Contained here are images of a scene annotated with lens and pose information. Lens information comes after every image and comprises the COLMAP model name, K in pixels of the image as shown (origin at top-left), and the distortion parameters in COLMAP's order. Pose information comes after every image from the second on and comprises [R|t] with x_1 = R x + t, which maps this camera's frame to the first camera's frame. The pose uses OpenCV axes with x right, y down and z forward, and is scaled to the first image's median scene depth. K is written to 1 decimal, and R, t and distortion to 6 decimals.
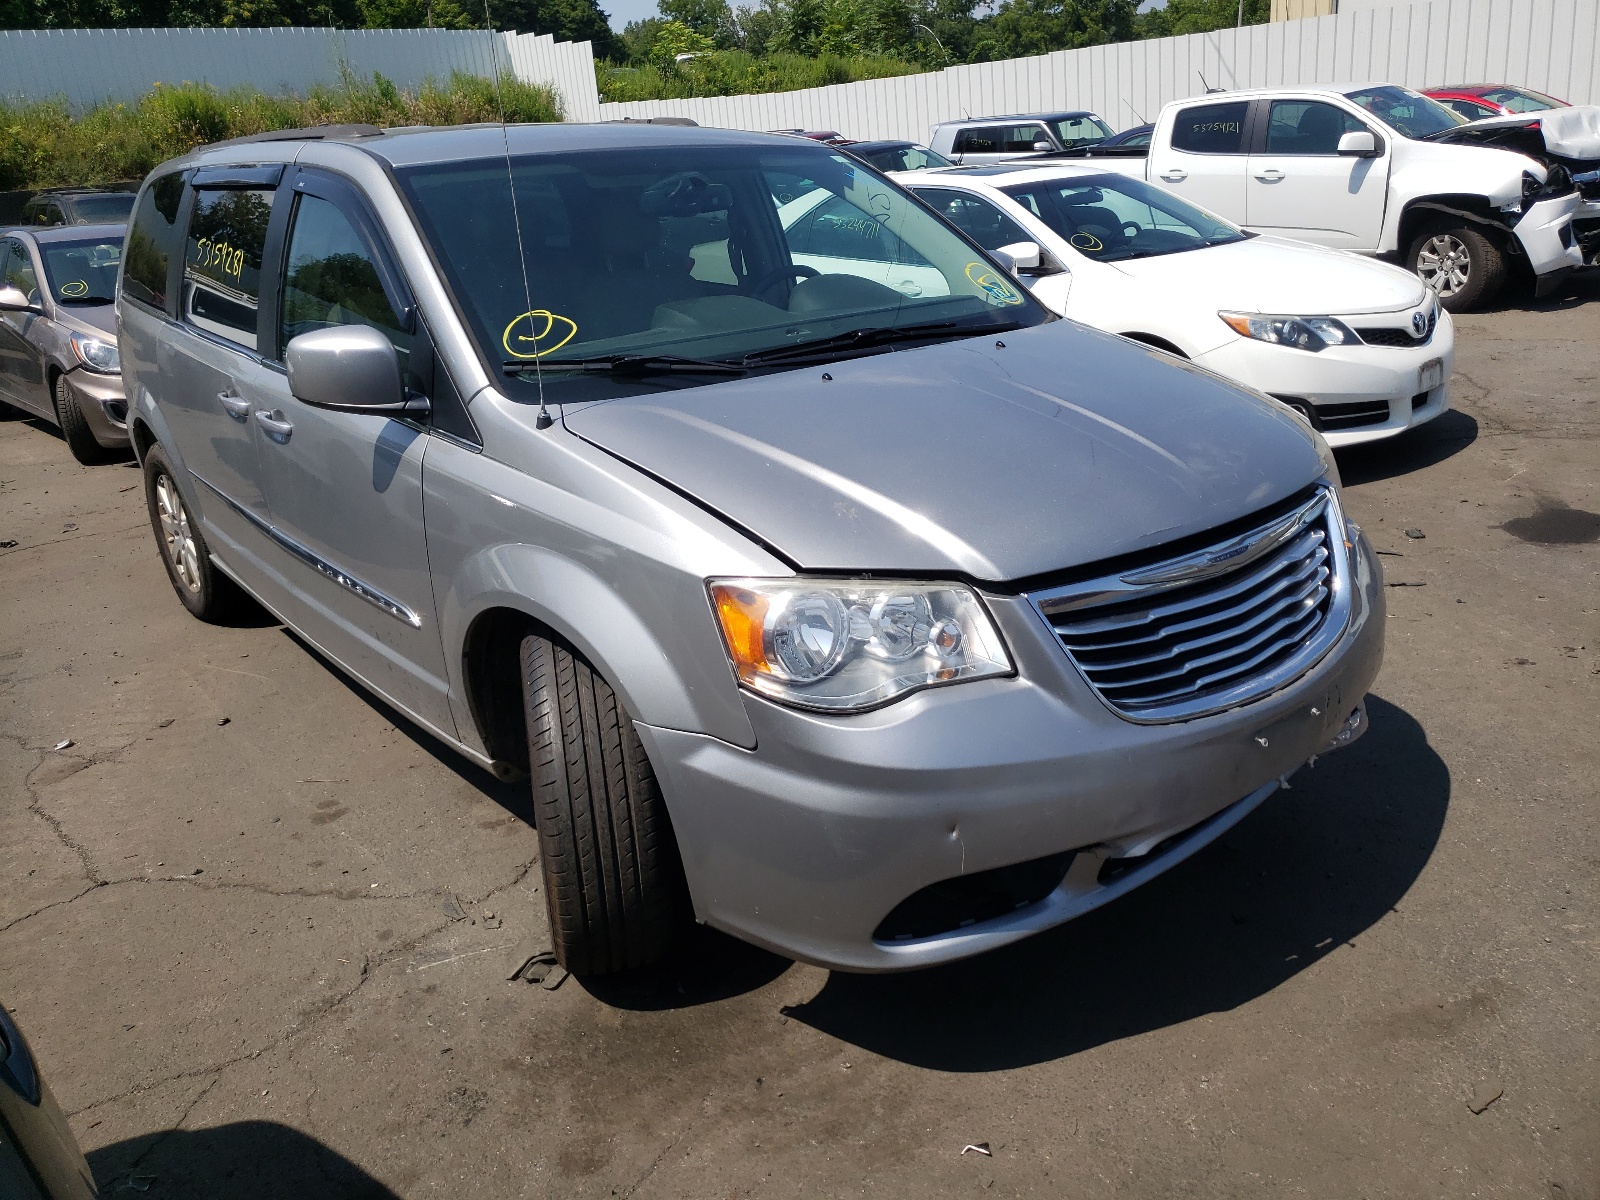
lens RADIAL K [[1190.6, 0, 802.9], [0, 1190.6, 599.7], [0, 0, 1]] dist [-0.008243, -0.004870]
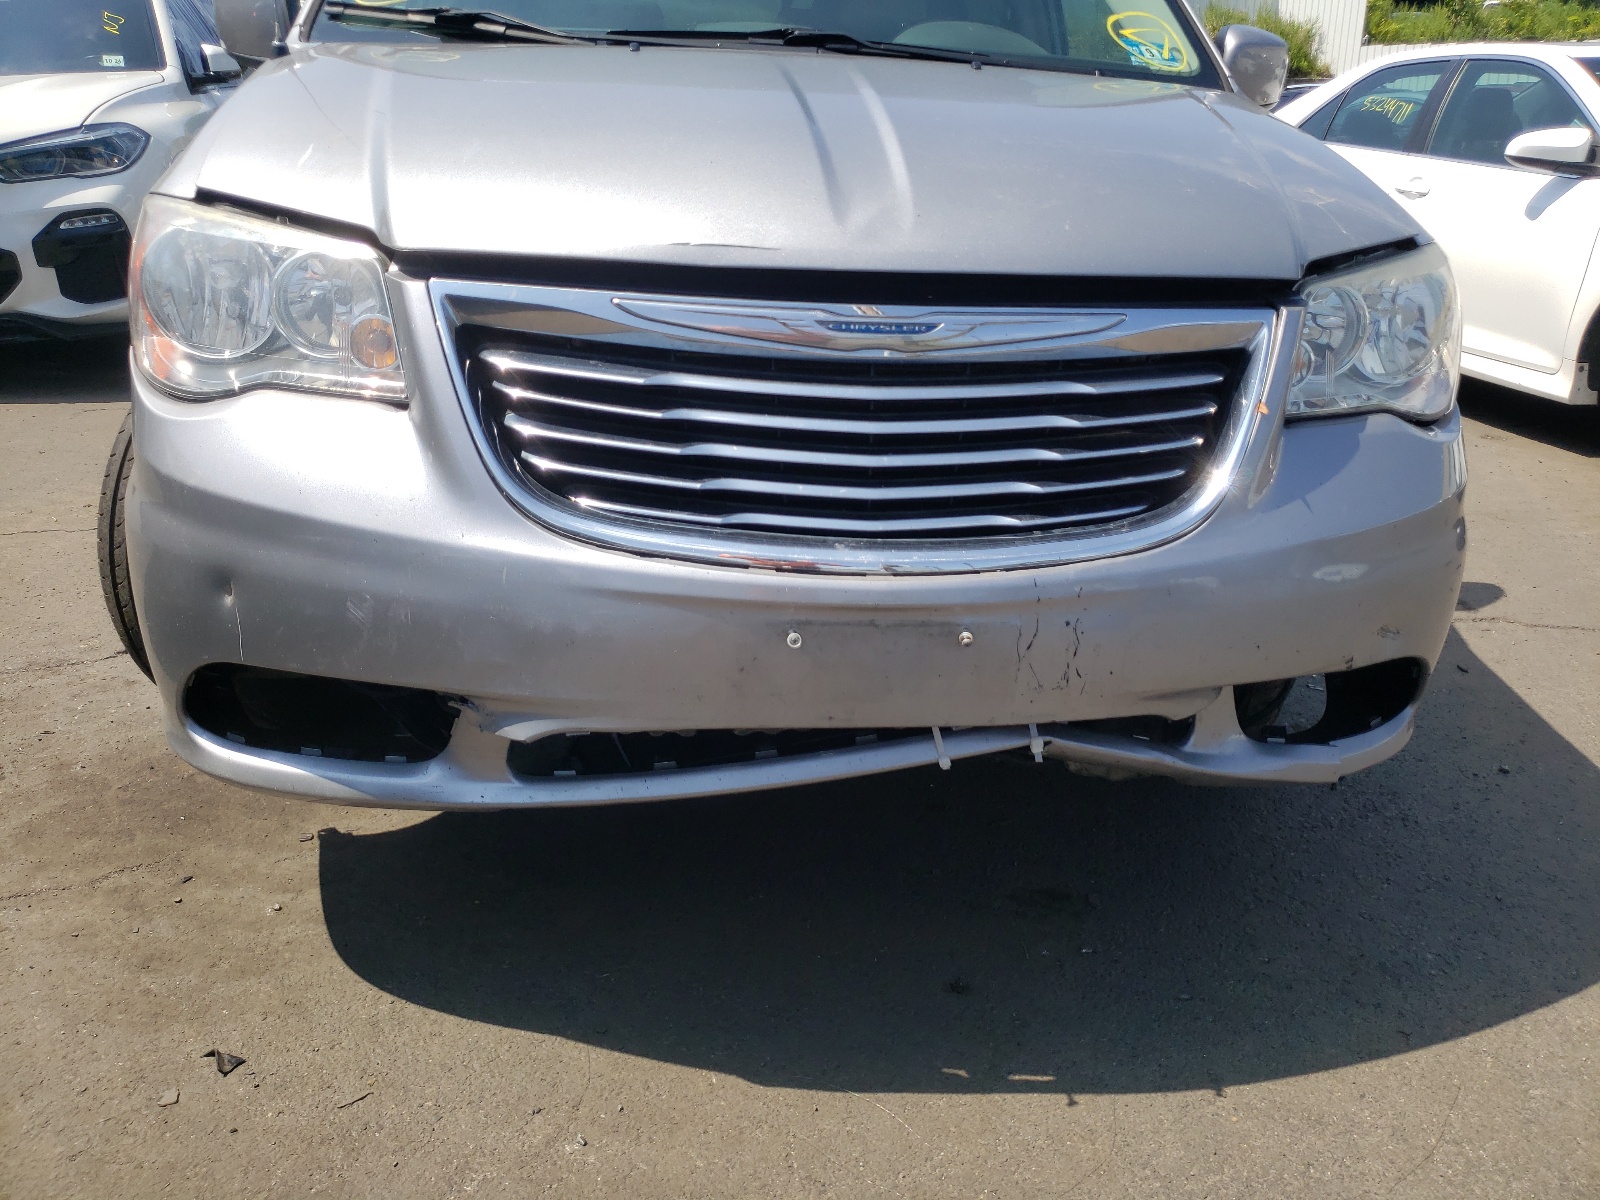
lens RADIAL K [[1190.6, 0, 800.2], [0, 1190.6, 602.4], [0, 0, 1]] dist [-0.008243, -0.004870]
pose [[0.839999, 0.276306, -0.466966, 0.547247], [-0.254201, 0.960737, 0.111205, 0.031767], [0.479358, 0.025291, 0.877255, 0.431072]]
